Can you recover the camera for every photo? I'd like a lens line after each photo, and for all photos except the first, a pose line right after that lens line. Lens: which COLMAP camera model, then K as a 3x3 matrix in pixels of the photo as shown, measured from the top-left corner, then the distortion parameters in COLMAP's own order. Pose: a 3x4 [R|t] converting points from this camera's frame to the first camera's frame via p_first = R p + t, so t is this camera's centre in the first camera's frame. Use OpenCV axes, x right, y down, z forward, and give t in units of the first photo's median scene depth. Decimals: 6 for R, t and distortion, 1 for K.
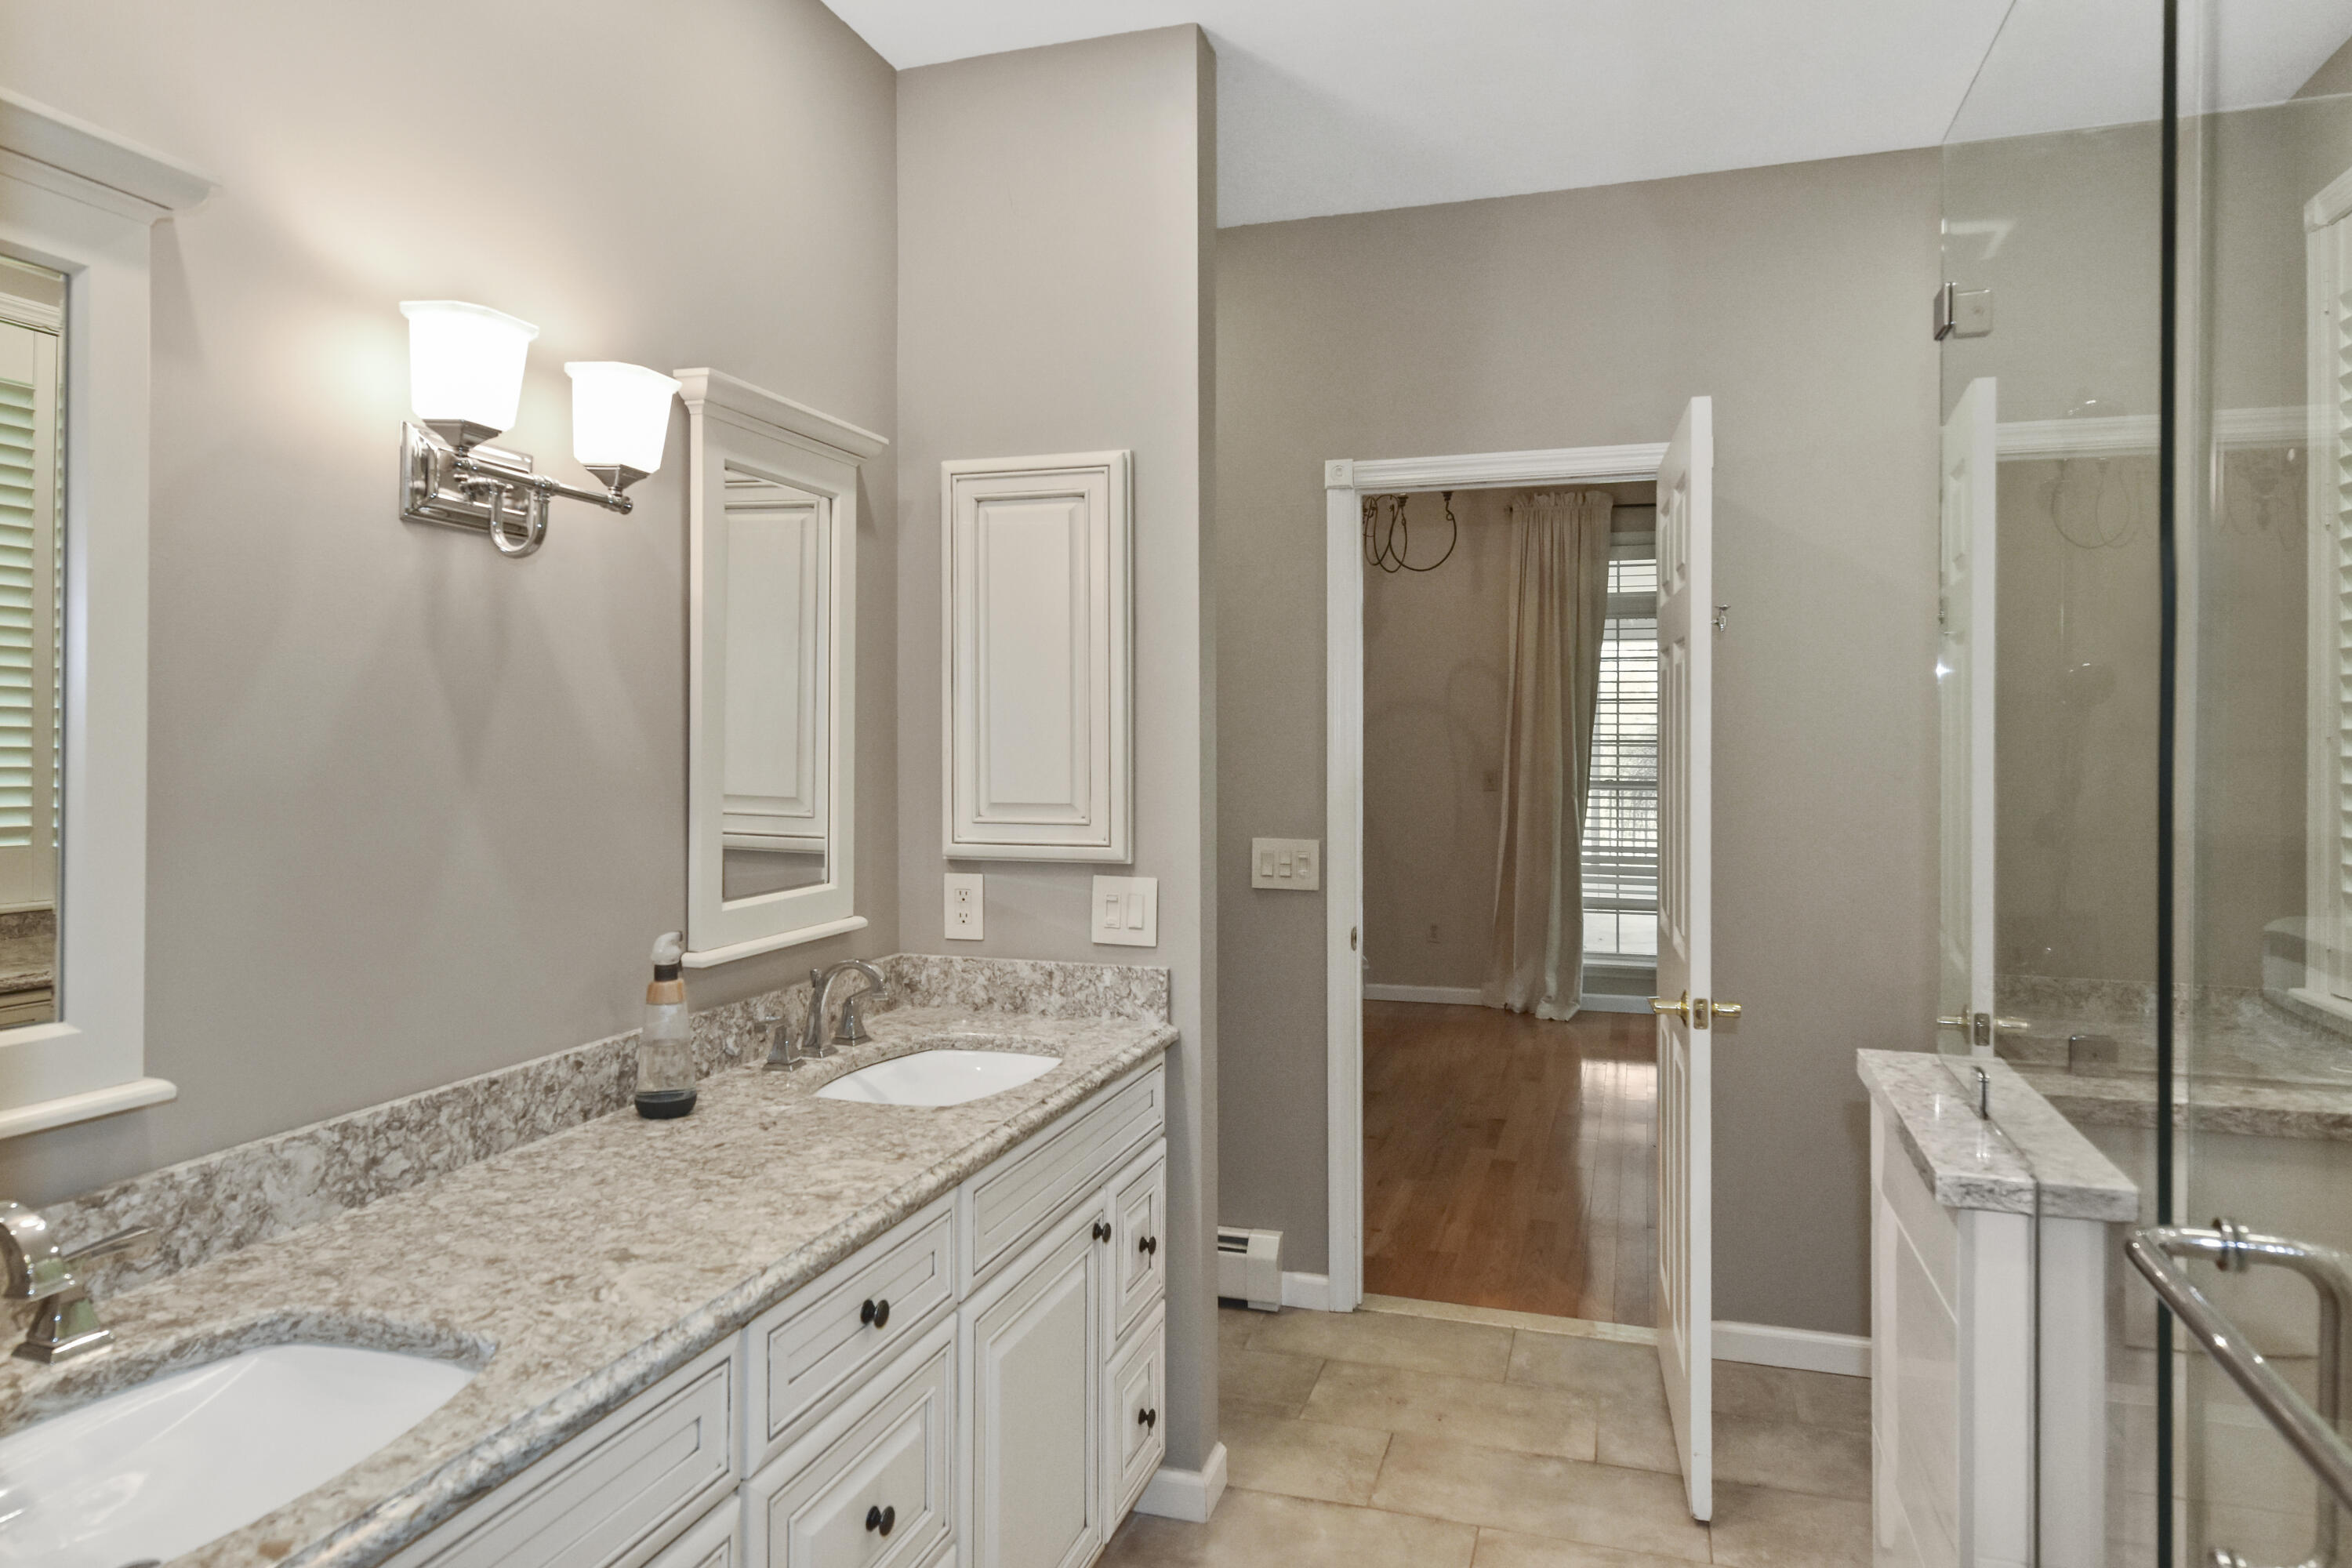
lens RADIAL K [[1432.0, 0, 1172.6], [0, 1432.0, 767.8], [0, 0, 1]] dist [0.007089, -0.000119]
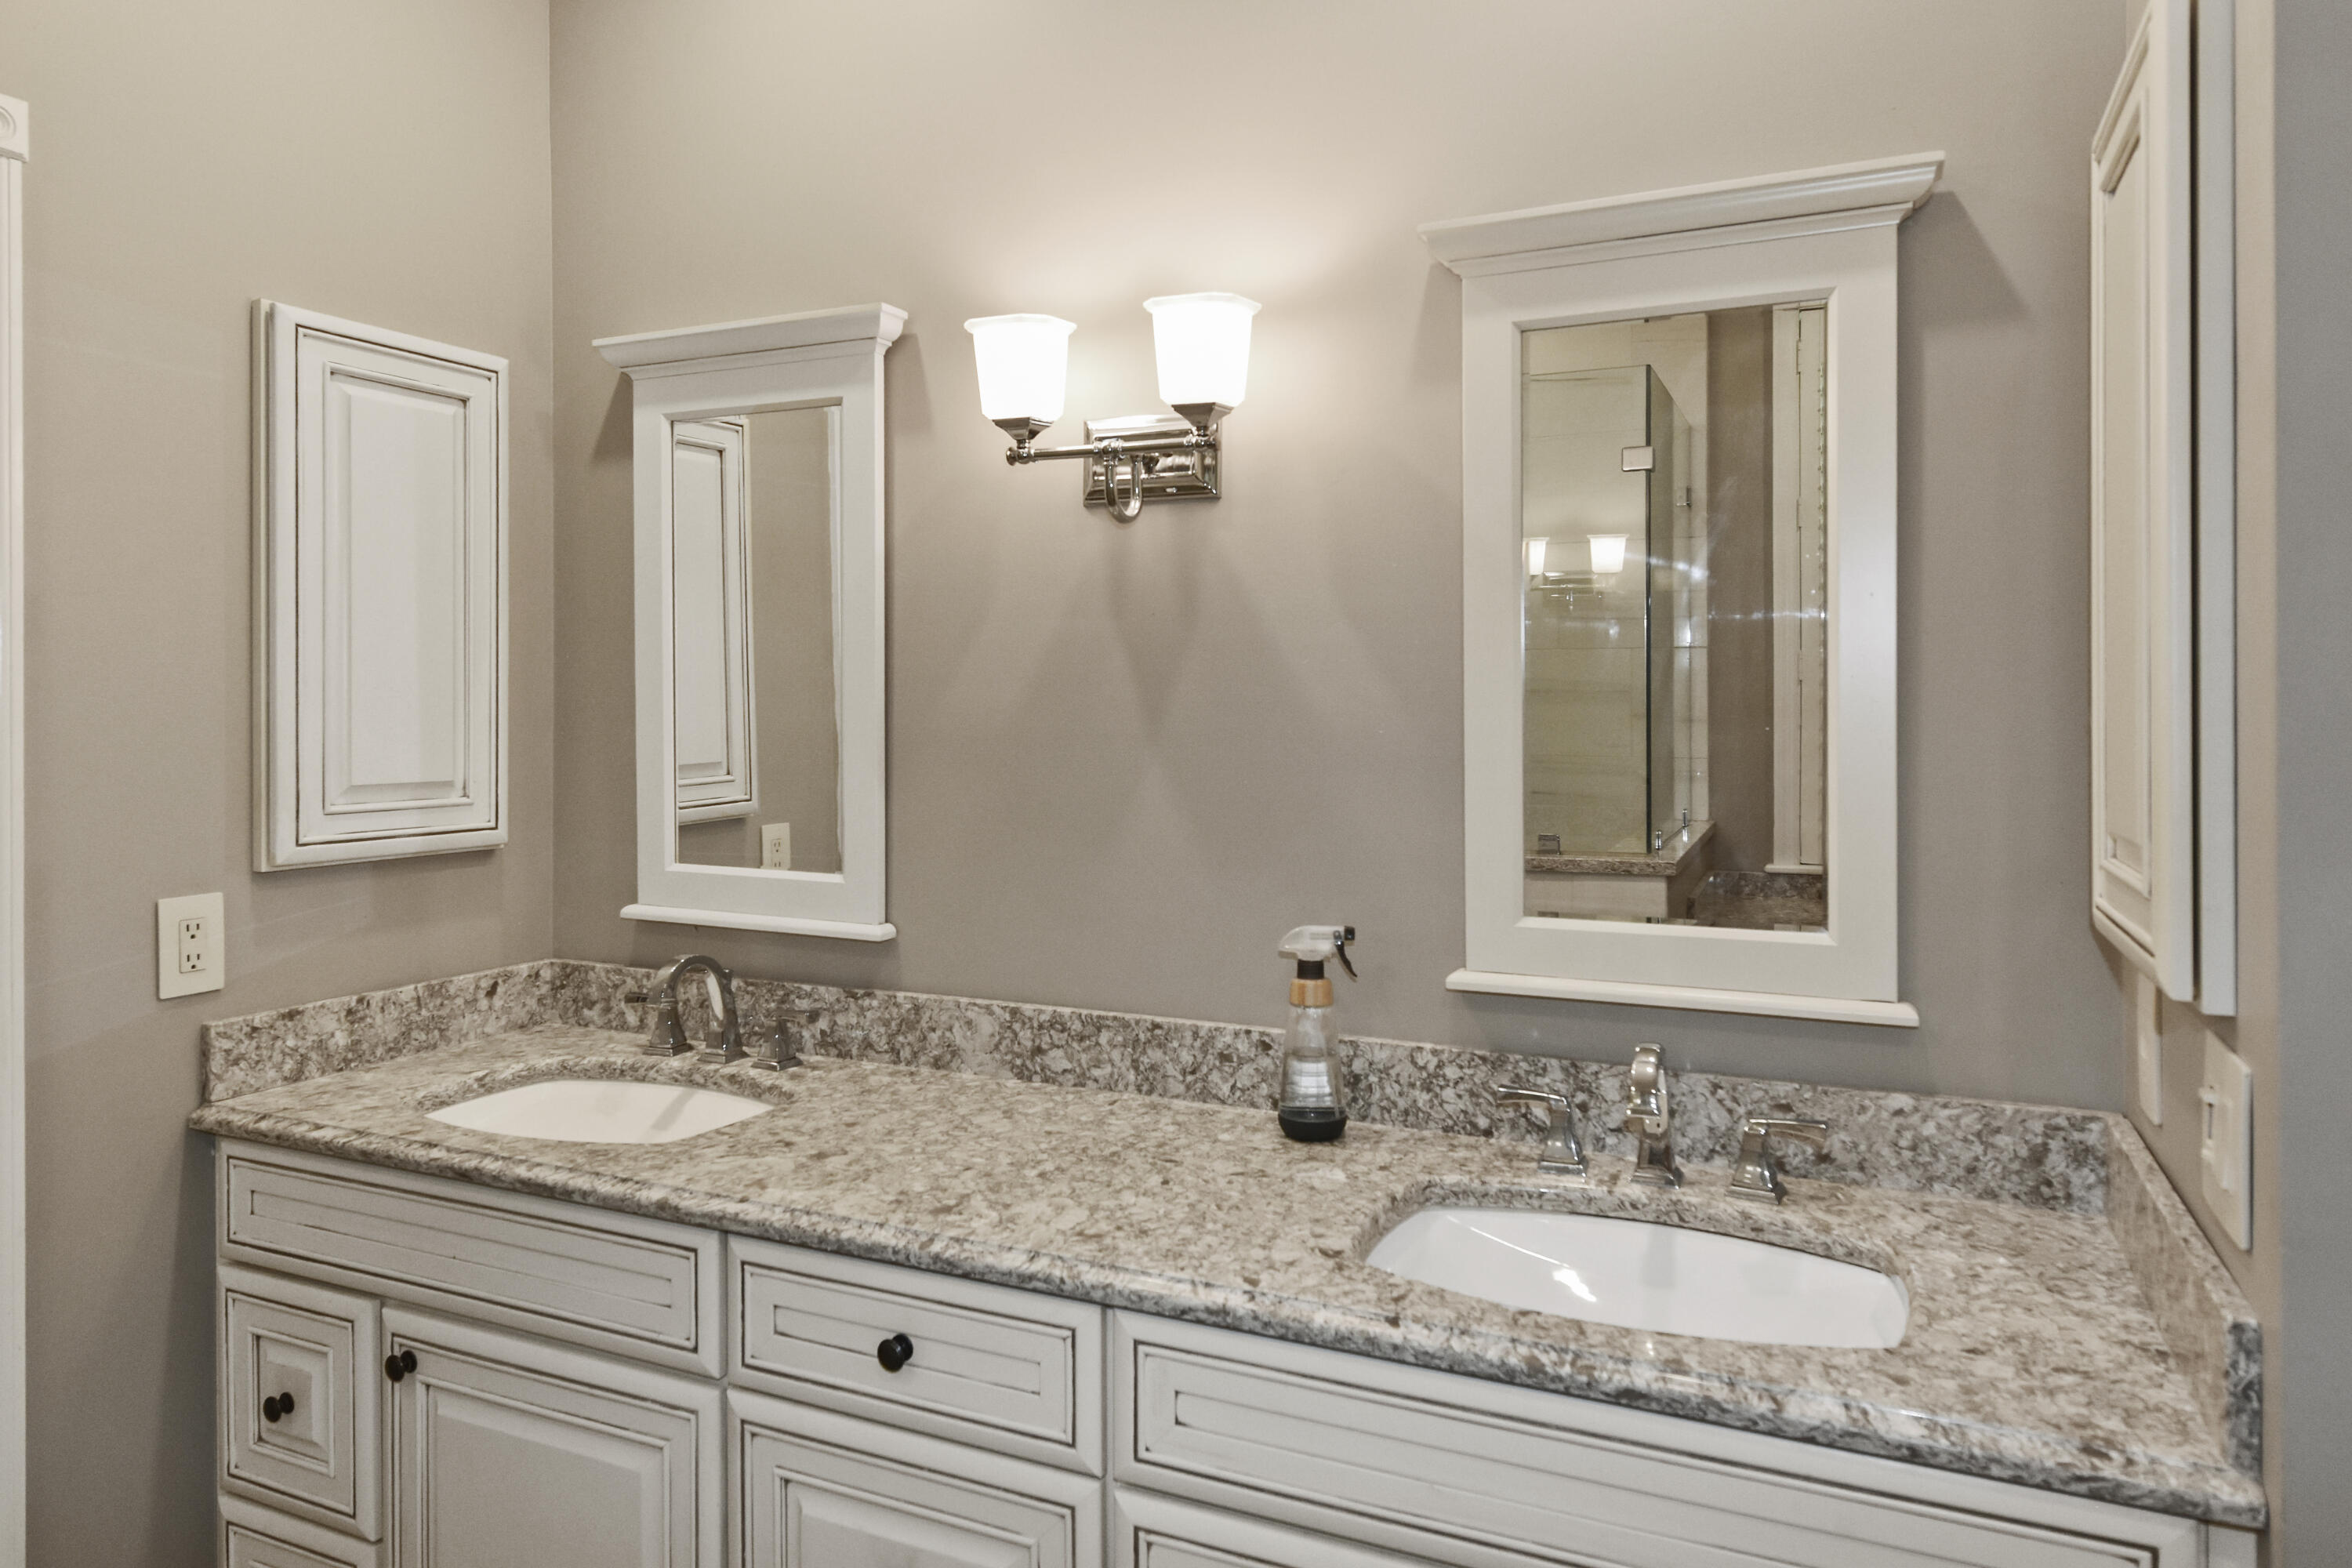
lens RADIAL K [[1432.0, 0, 1095.3], [0, 1432.0, 706.1], [0, 0, 1]] dist [0.007089, -0.000119]
pose [[-0.118771, 0.001260, -0.992921, 0.608542], [-0.022722, 0.999734, 0.003987, -0.019017], [0.992662, 0.023034, -0.118711, 1.143492]]
